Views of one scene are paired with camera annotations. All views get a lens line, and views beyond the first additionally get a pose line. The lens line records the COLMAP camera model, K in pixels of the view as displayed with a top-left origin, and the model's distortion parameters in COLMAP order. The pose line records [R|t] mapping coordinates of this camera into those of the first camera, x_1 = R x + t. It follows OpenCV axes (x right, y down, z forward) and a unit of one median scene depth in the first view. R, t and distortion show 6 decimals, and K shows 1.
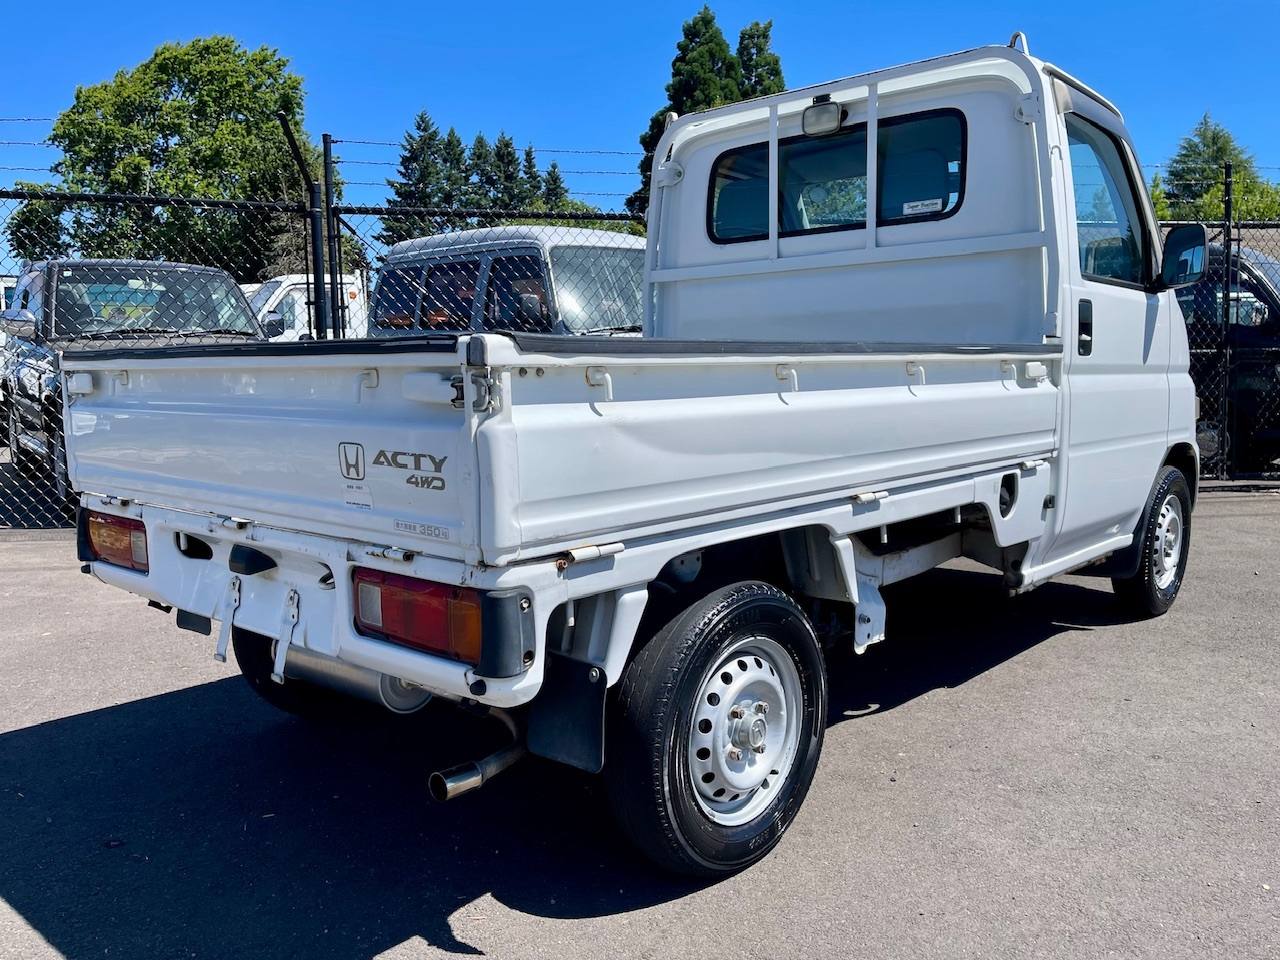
lens RADIAL K [[1076.1, 0, 660.5], [0, 1076.1, 485.6], [0, 0, 1]] dist [0.079208, -0.120443]
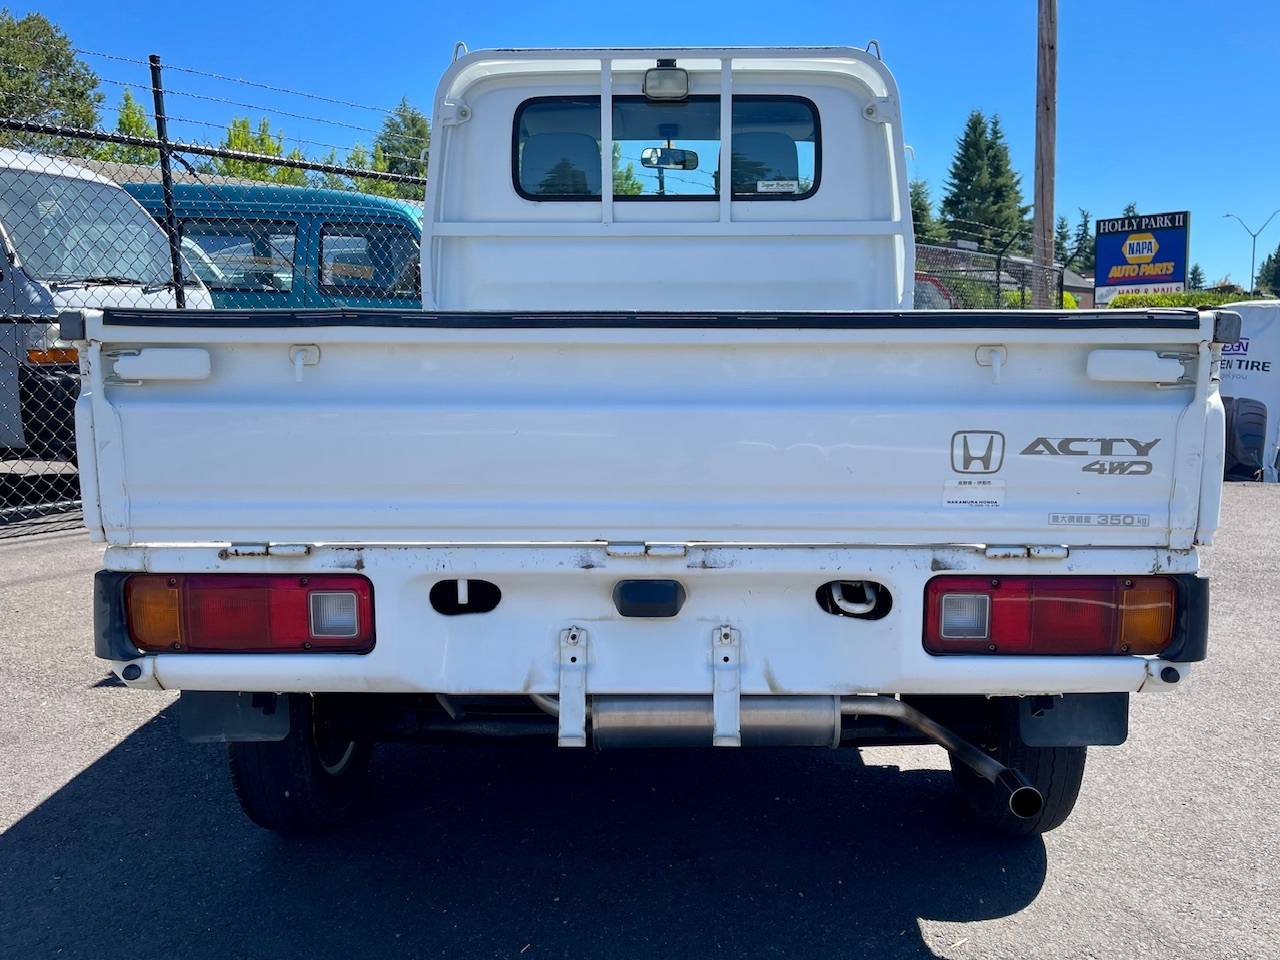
lens RADIAL K [[1076.1, 0, 660.5], [0, 1076.1, 485.6], [0, 0, 1]] dist [0.079208, -0.120443]
pose [[0.740858, -0.088009, 0.665871, -0.622977], [0.065794, 0.996120, 0.058456, -0.037844], [-0.668432, 0.000502, 0.743773, 0.313472]]
